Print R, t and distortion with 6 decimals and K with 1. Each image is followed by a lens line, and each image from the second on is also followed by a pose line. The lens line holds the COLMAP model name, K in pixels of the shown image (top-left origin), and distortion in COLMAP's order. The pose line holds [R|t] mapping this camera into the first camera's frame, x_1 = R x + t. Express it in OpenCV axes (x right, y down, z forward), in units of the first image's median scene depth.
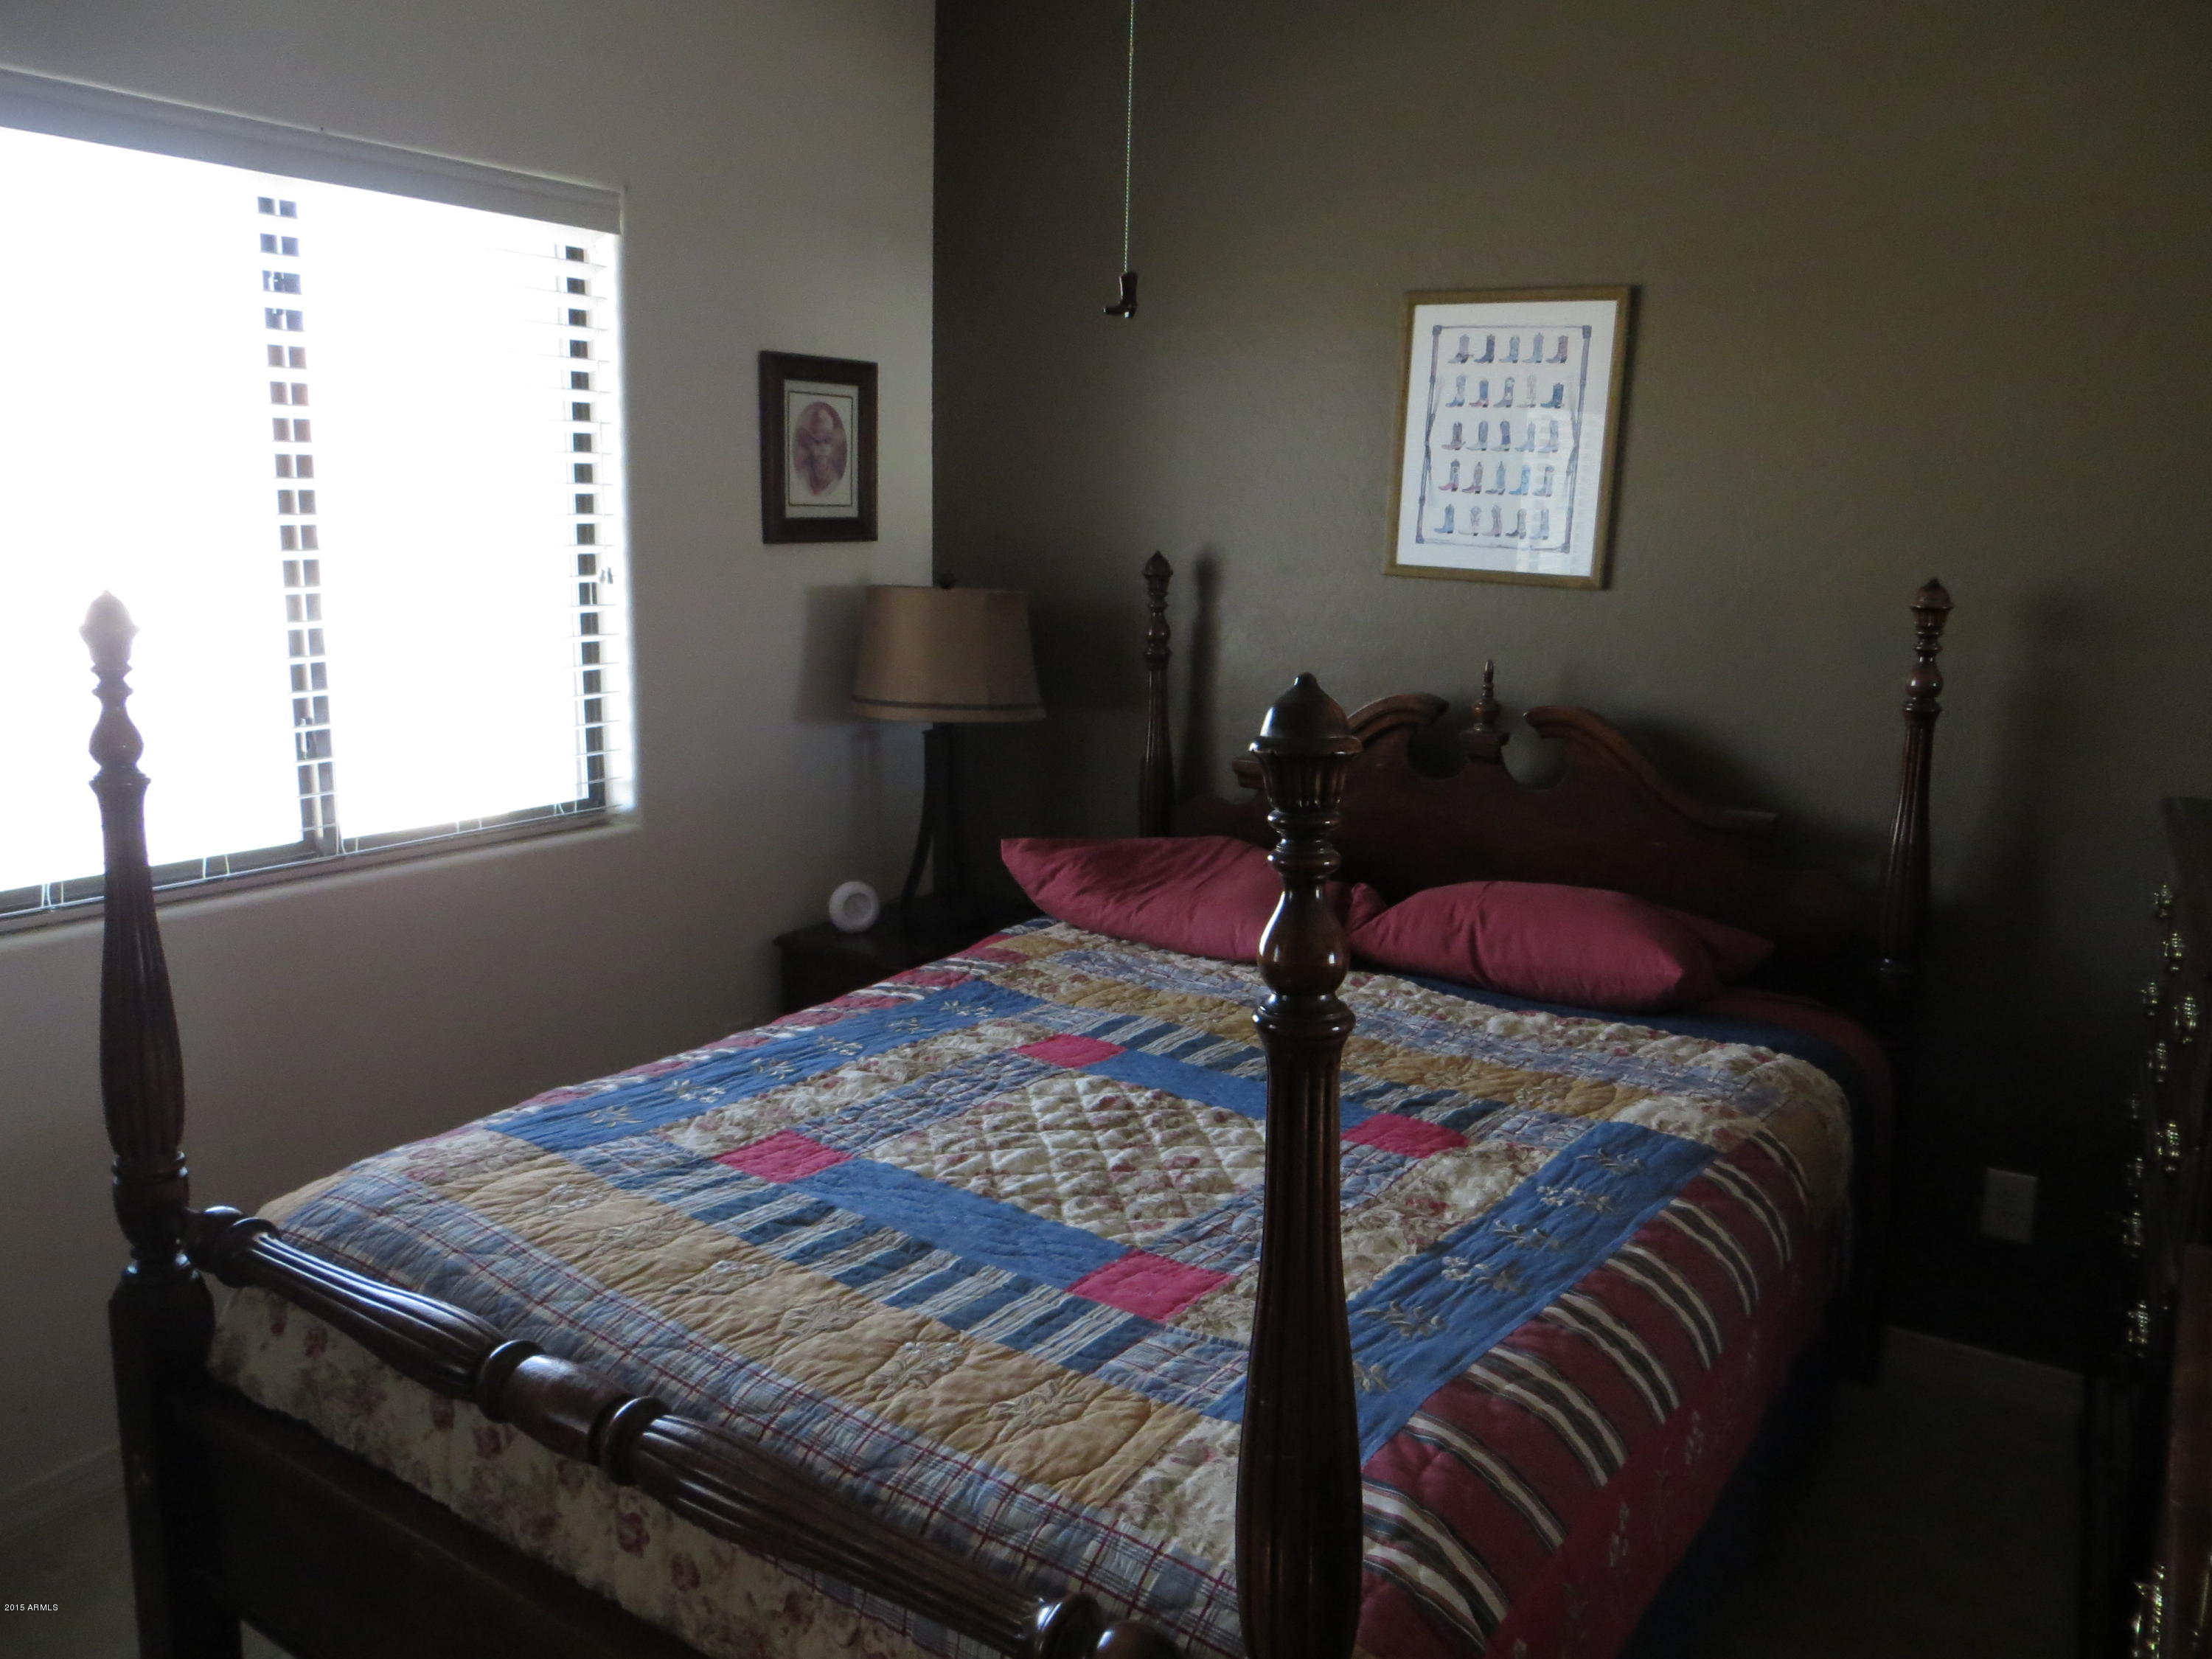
lens RADIAL K [[1677.8, 0, 1109.8], [0, 1677.8, 837.1], [0, 0, 1]] dist [0.002850, -0.001642]
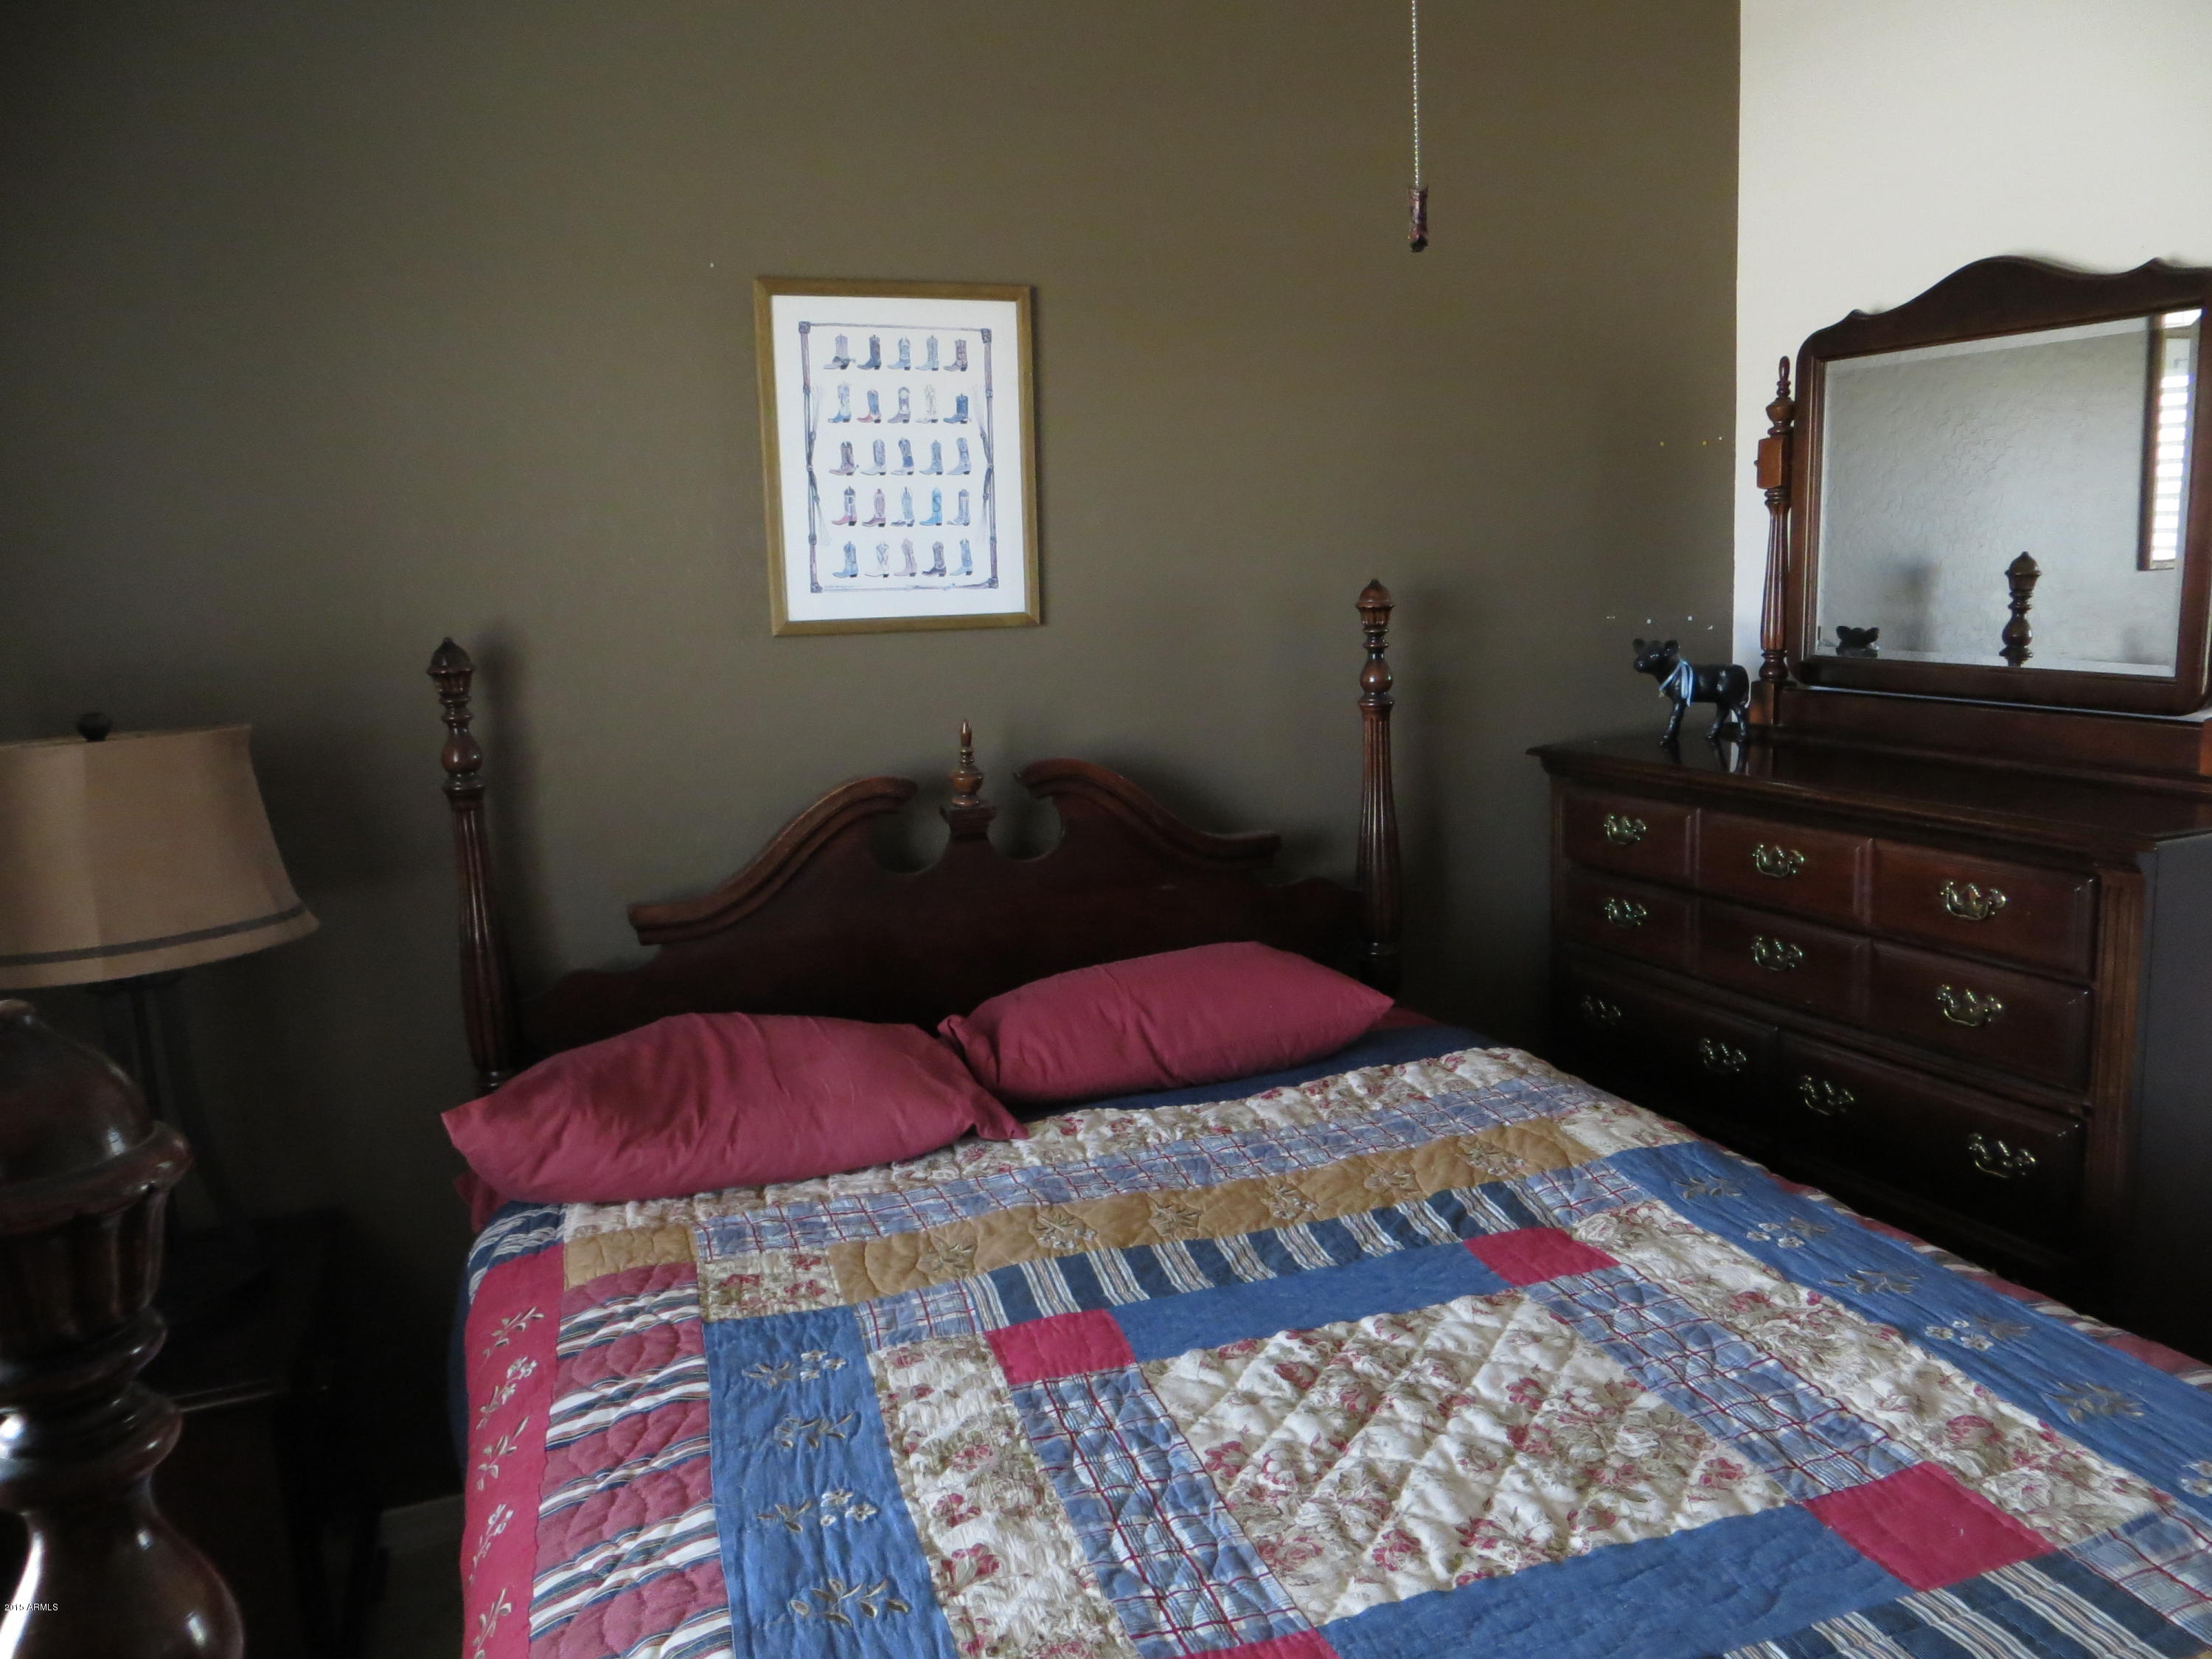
lens RADIAL K [[1677.8, 0, 1109.8], [0, 1677.8, 837.1], [0, 0, 1]] dist [0.002850, -0.001642]
pose [[0.589119, -0.188604, 0.785728, -0.407180], [0.215225, 0.973877, 0.072396, -0.094592], [-0.778856, 0.126458, 0.614322, 0.438066]]
